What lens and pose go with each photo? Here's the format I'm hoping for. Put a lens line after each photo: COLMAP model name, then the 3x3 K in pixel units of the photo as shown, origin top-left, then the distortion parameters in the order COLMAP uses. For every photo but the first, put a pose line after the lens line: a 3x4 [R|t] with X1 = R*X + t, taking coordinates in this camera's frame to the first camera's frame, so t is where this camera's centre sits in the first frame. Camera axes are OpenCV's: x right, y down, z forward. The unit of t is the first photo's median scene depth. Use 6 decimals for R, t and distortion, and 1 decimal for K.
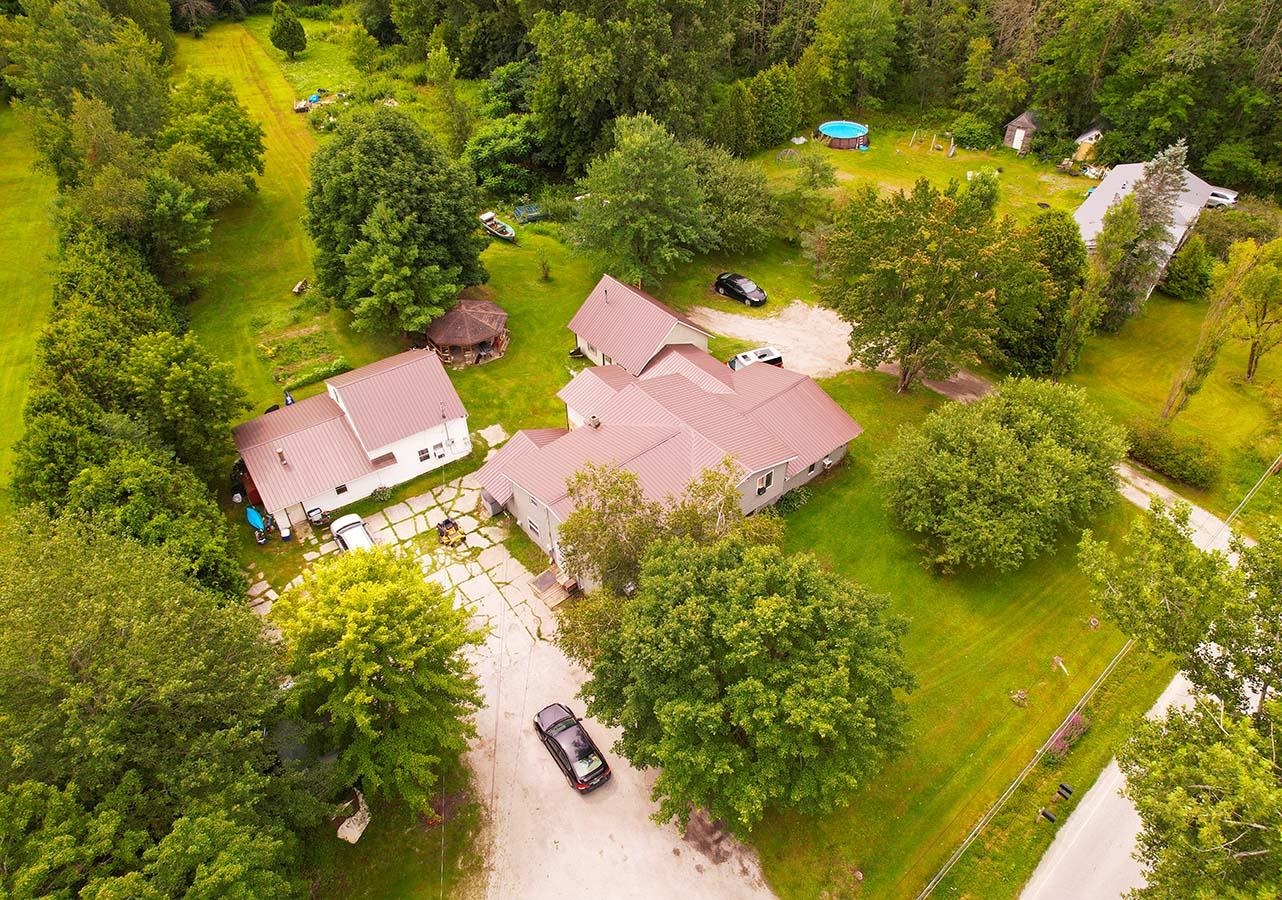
lens RADIAL K [[865.4, 0, 641.0], [0, 865.4, 450.0], [0, 0, 1]] dist [-0.042241, 0.000366]
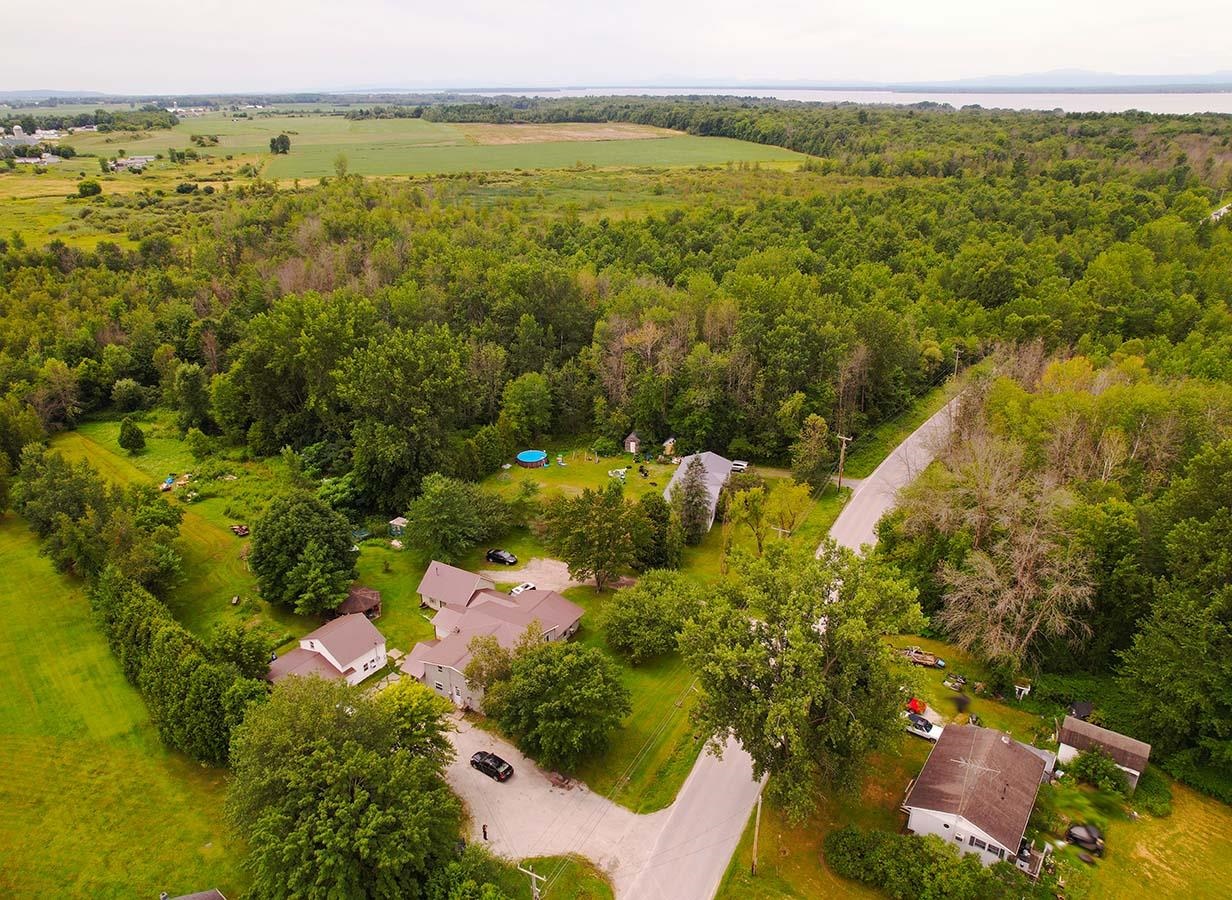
lens RADIAL K [[876.5, 0, 616.0], [0, 876.5, 450.0], [0, 0, 1]] dist [-0.063571, -0.000083]
pose [[0.932264, -0.128236, 0.338288, -0.271737], [0.229375, 0.932618, -0.278586, 0.181073], [-0.279769, 0.337311, 0.898861, -0.840017]]
